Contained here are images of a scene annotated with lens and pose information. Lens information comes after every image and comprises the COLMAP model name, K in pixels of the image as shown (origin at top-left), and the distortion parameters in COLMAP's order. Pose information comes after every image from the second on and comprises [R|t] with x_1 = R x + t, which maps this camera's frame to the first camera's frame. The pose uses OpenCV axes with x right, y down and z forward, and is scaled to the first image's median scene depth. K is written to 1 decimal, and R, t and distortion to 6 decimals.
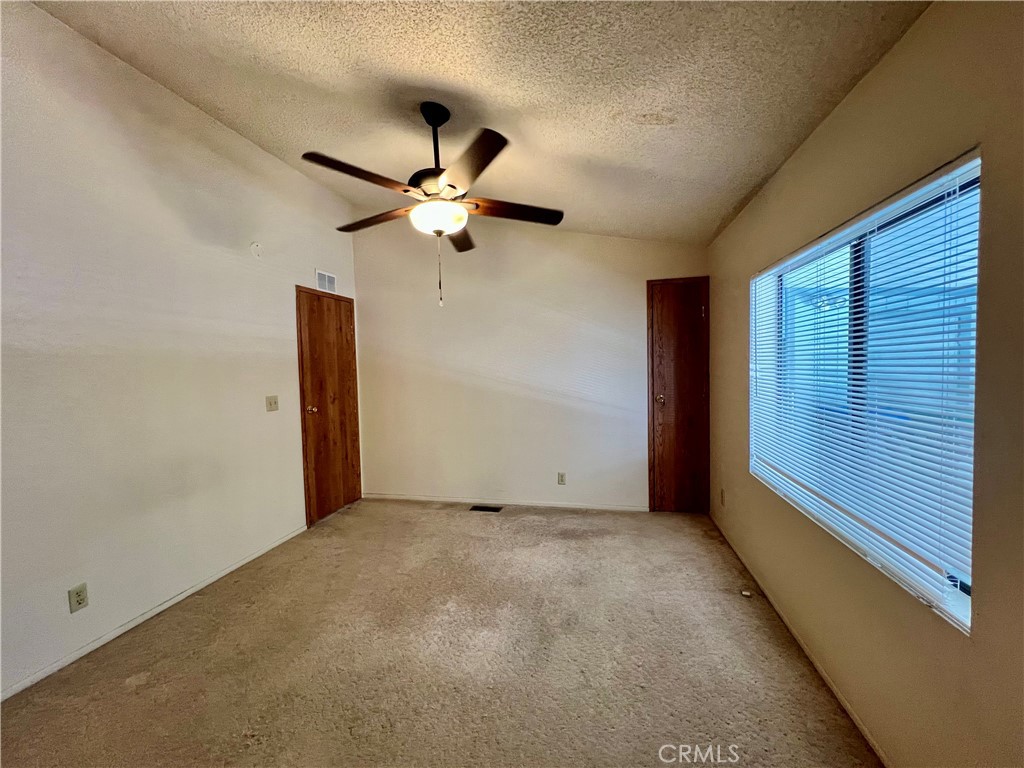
lens RADIAL K [[411.3, 0, 510.9], [0, 411.3, 383.5], [0, 0, 1]] dist [-0.000392, 0.000886]
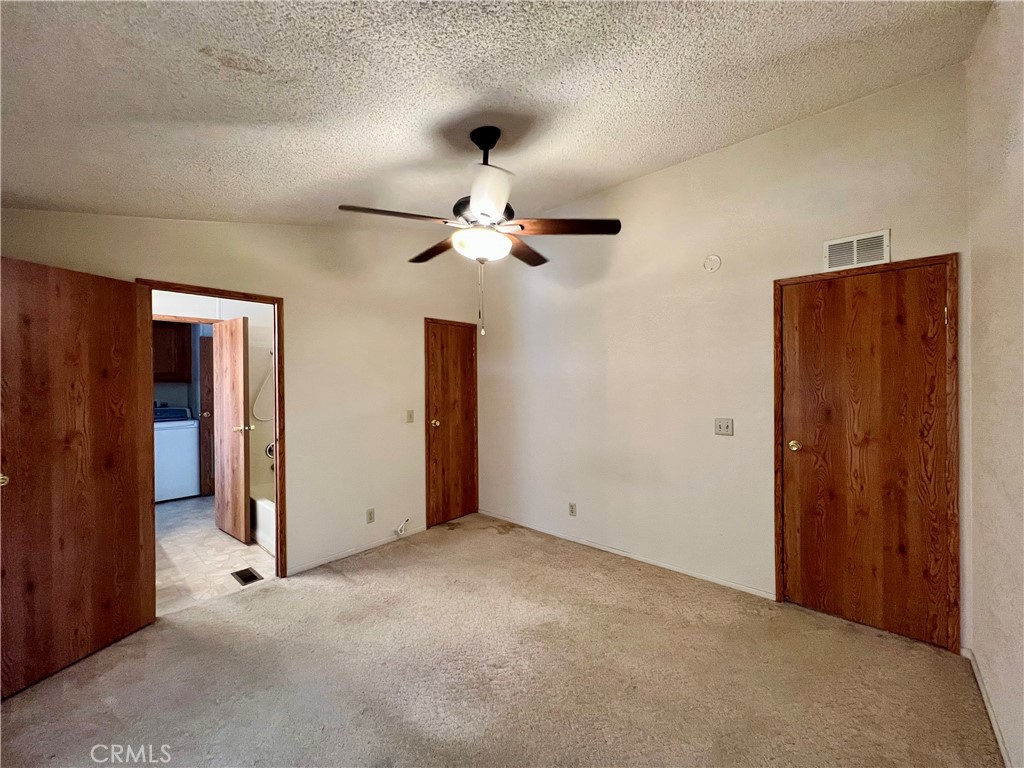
lens RADIAL K [[411.3, 0, 510.9], [0, 411.3, 383.5], [0, 0, 1]] dist [-0.000392, 0.000886]
pose [[-0.463857, 0.032669, -0.885308, 0.352125], [-0.013559, 0.998941, 0.043966, -0.066711], [0.885806, 0.032398, -0.462923, 0.829898]]
